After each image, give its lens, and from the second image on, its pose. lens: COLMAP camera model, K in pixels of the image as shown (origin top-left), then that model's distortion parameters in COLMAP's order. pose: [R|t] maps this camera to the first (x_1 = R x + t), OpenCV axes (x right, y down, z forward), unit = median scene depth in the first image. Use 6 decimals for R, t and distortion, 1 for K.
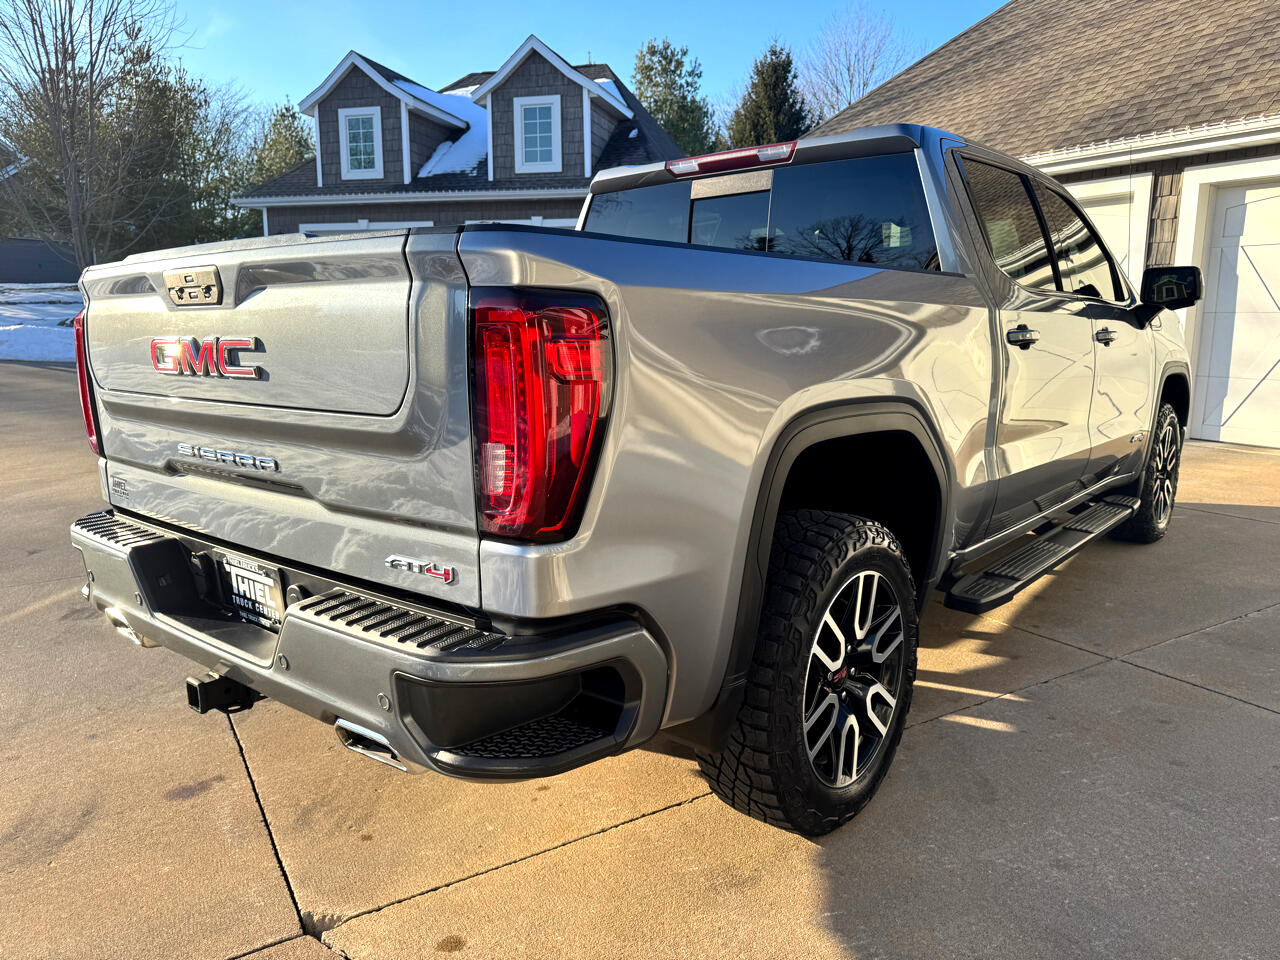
lens RADIAL K [[919.6, 0, 639.0], [0, 919.6, 470.0], [0, 0, 1]] dist [0.044737, -0.052412]
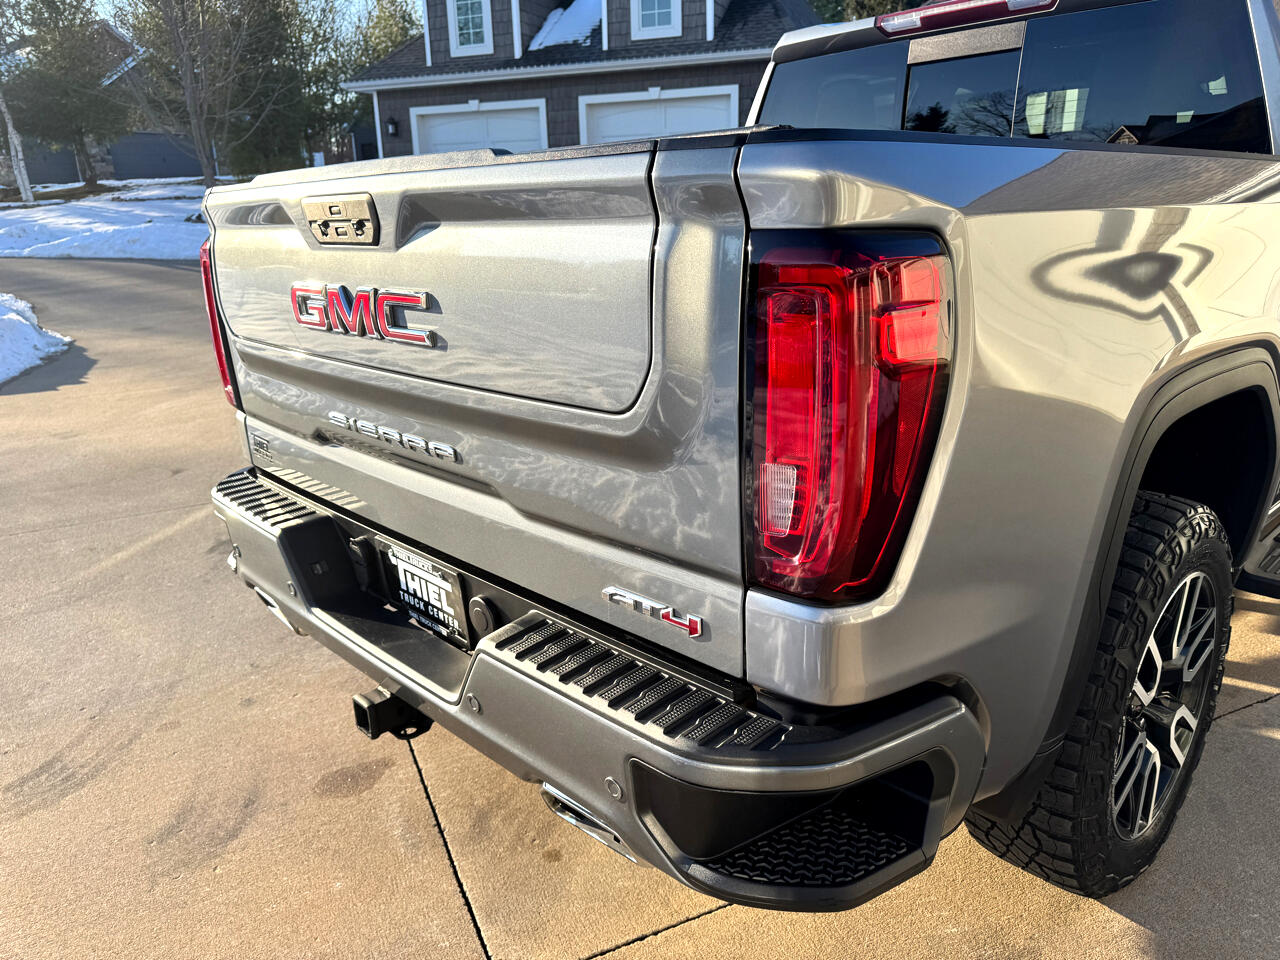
lens RADIAL K [[926.4, 0, 627.7], [0, 926.4, 483.9], [0, 0, 1]] dist [0.039028, -0.050239]
pose [[0.991806, 0.012069, -0.127182, -0.105332], [0.005354, 0.990727, 0.135763, -0.062520], [0.127641, -0.135332, 0.982544, 0.176065]]
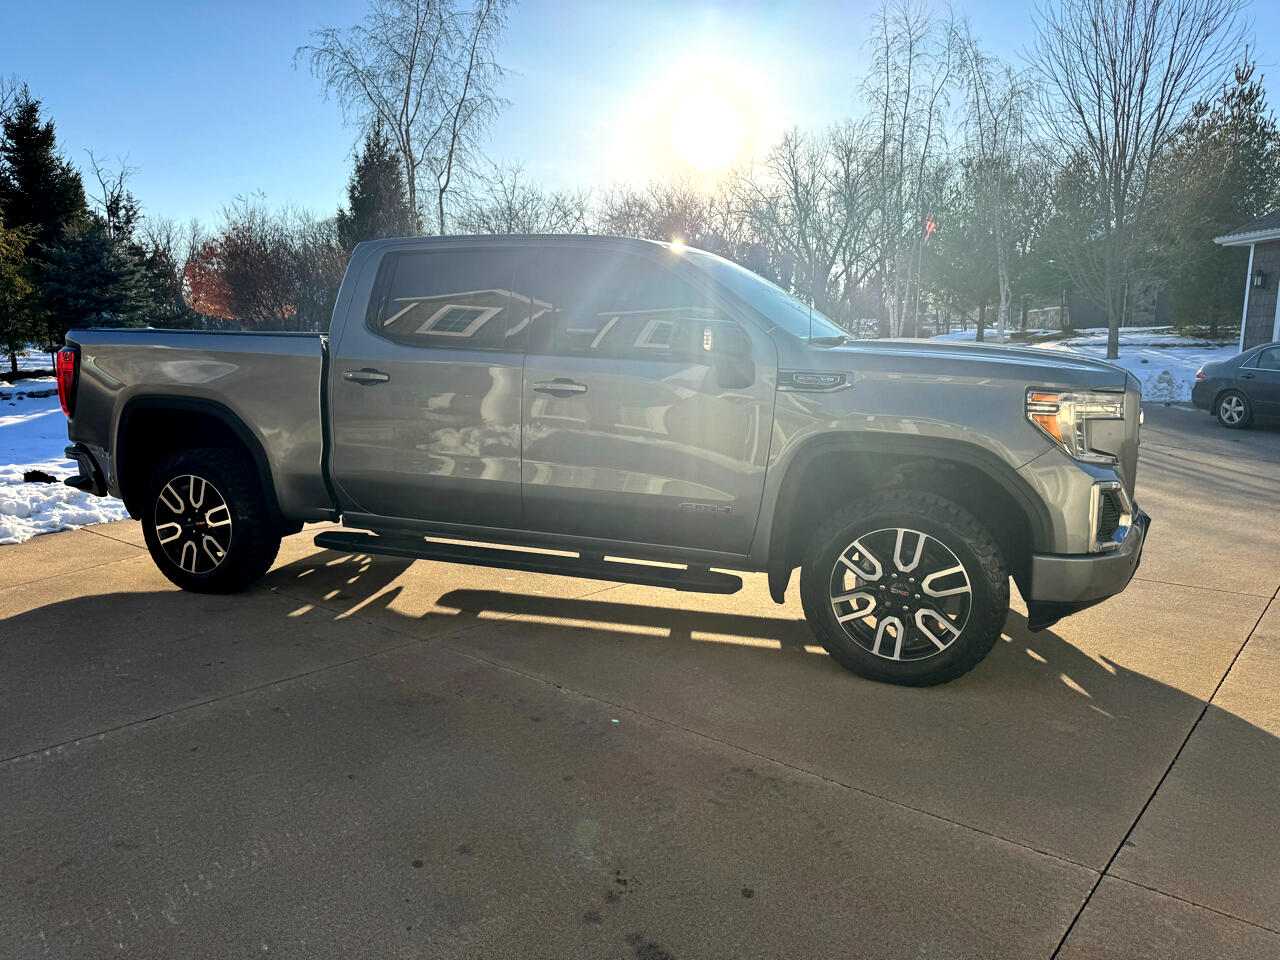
lens RADIAL K [[926.4, 0, 627.7], [0, 926.4, 483.9], [0, 0, 1]] dist [0.039028, -0.050239]
pose [[0.310421, 0.143924, -0.939641, 2.329295], [-0.171395, 0.980746, 0.093598, -0.220077], [0.935020, 0.131995, 0.329112, 1.107259]]
